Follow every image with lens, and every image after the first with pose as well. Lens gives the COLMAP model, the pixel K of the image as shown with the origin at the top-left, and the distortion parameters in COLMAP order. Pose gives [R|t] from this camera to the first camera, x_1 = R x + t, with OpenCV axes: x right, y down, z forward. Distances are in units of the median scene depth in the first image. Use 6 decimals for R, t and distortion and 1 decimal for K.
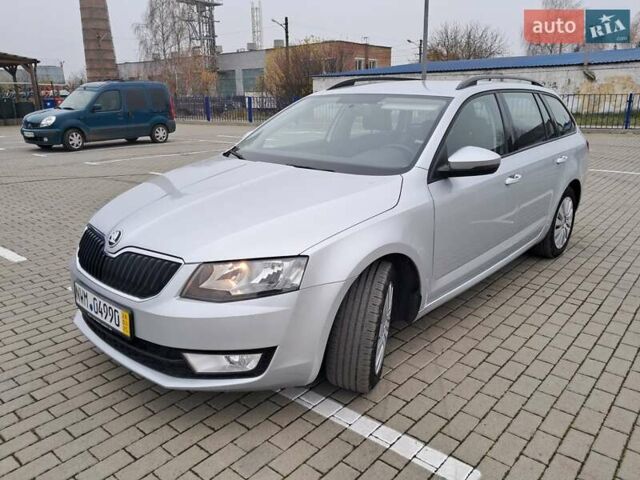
lens RADIAL K [[506.0, 0, 320.0], [0, 506.0, 240.0], [0, 0, 1]] dist [-0.000716, -0.000003]
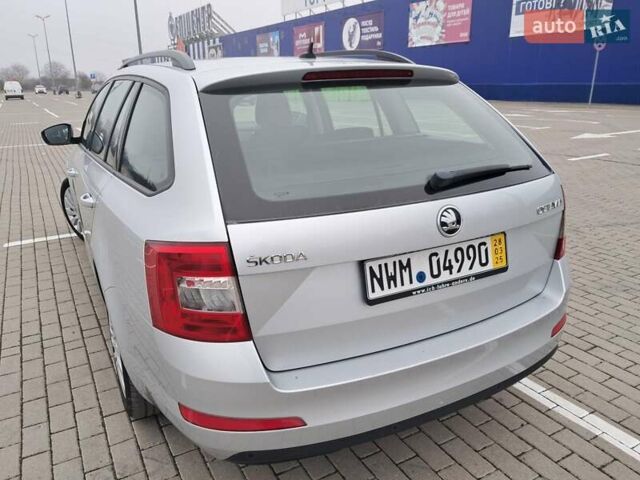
lens RADIAL K [[506.0, 0, 320.0], [0, 506.0, 240.0], [0, 0, 1]] dist [-0.000716, -0.000003]
pose [[-0.353227, 0.289287, -0.889688, 1.059400], [-0.251827, 0.886489, 0.388228, -0.481914], [0.901007, 0.361180, -0.240281, 1.615730]]
